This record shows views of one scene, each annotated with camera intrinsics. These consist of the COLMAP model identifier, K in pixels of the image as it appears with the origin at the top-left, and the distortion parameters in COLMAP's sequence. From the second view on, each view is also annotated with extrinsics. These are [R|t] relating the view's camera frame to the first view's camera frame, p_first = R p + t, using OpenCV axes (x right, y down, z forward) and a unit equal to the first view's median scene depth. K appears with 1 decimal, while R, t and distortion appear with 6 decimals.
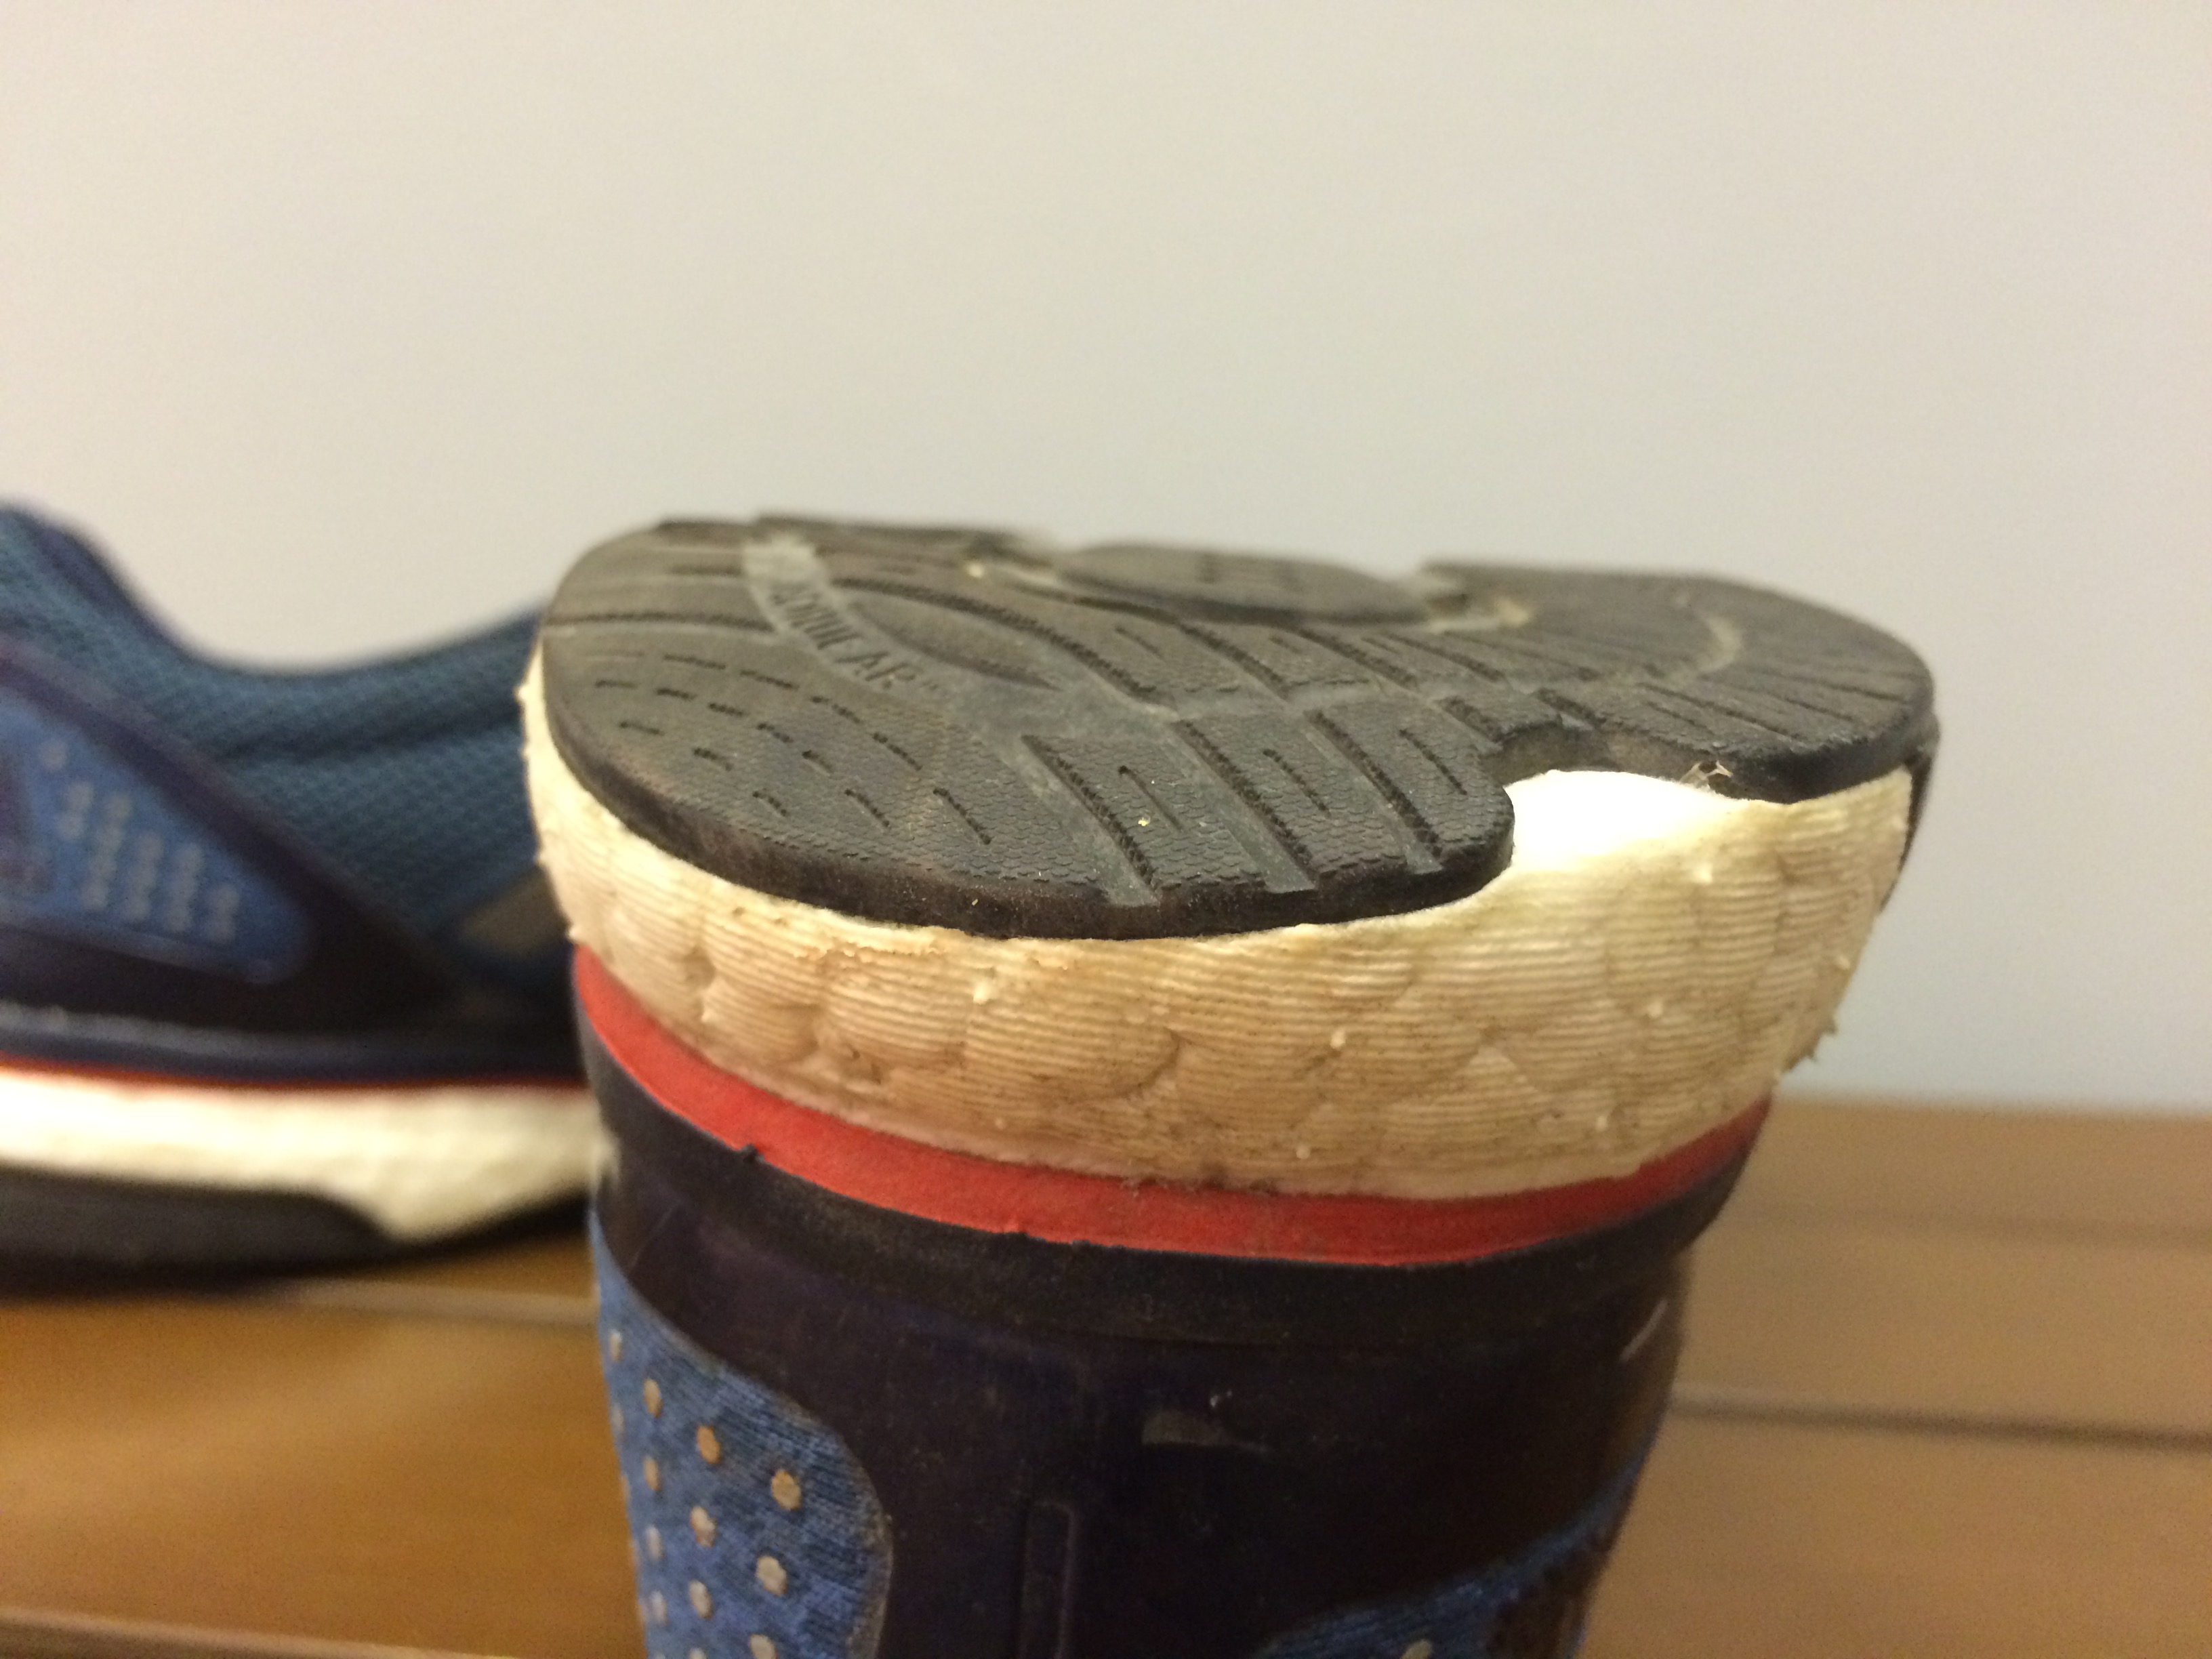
lens RADIAL K [[1944.2, 0, 1111.4], [0, 1944.2, 836.3], [0, 0, 1]] dist [0.074521, -0.144090]
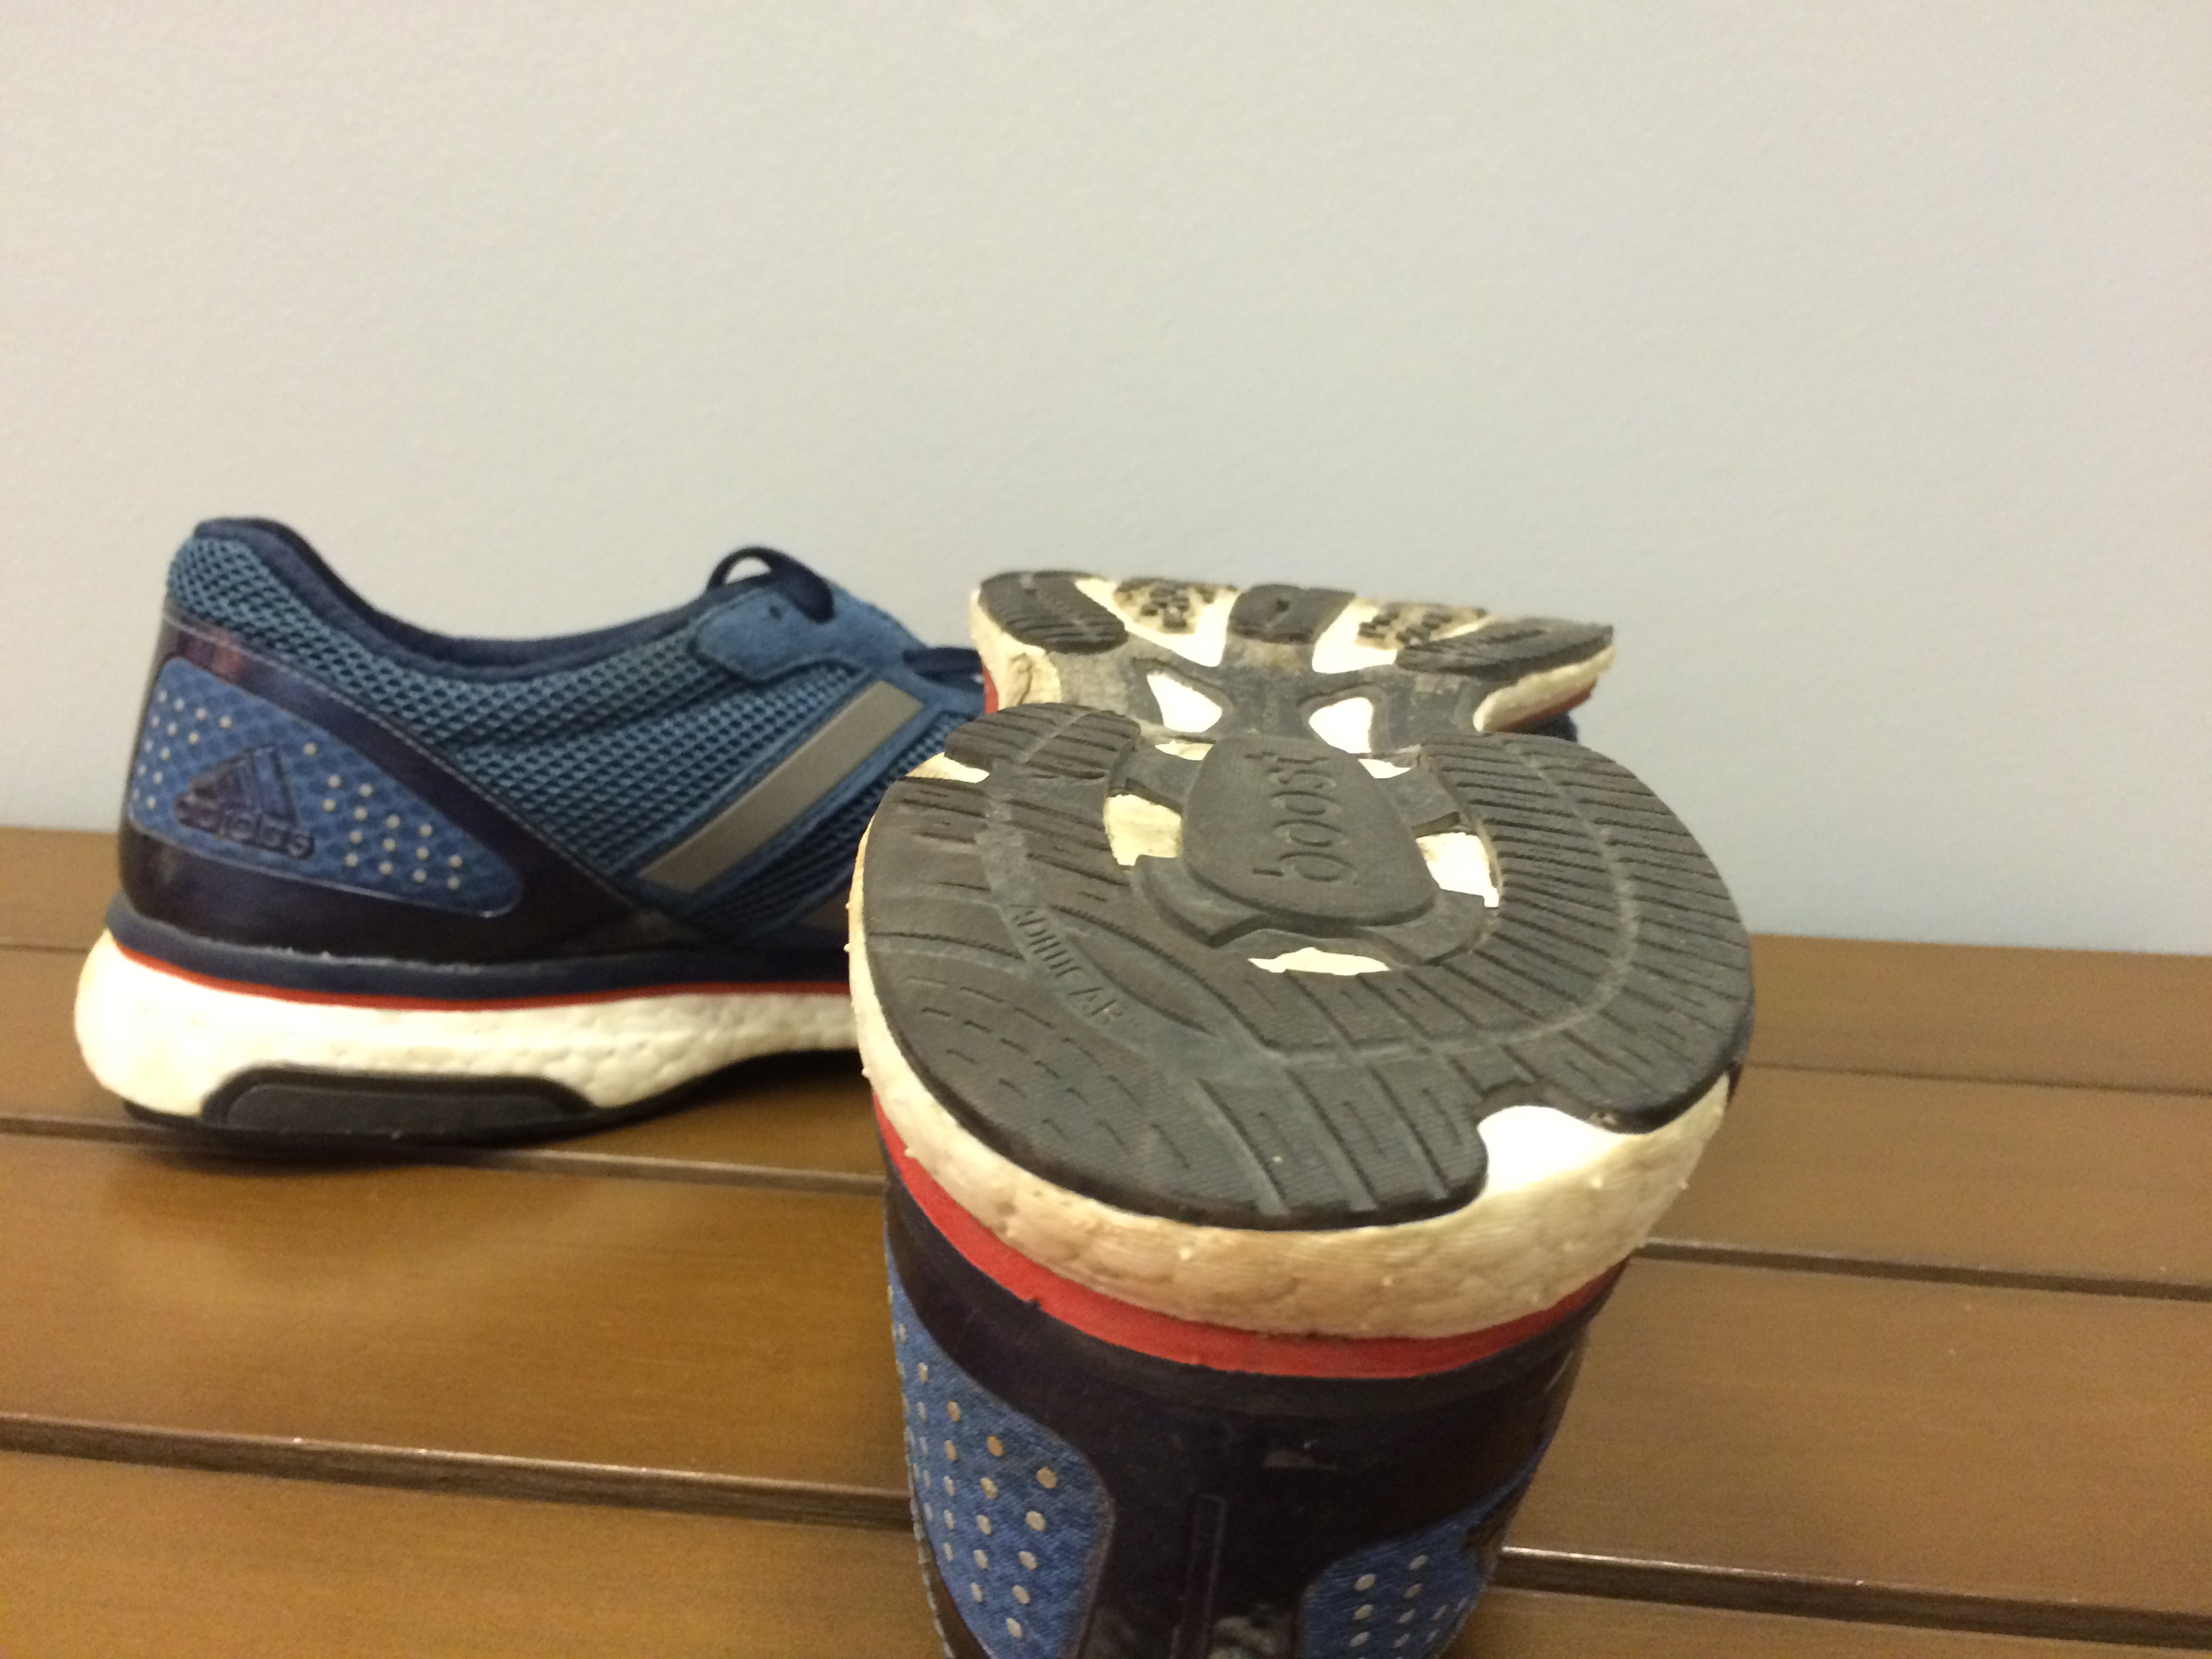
lens RADIAL K [[1860.9, 0, 1106.0], [0, 1860.9, 829.5], [0, 0, 1]] dist [0.062509, -0.001160]
pose [[0.999937, -0.007787, 0.008055, -0.136679], [0.006435, 0.987731, 0.156035, -0.516987], [-0.009171, -0.155974, 0.987719, -0.559835]]
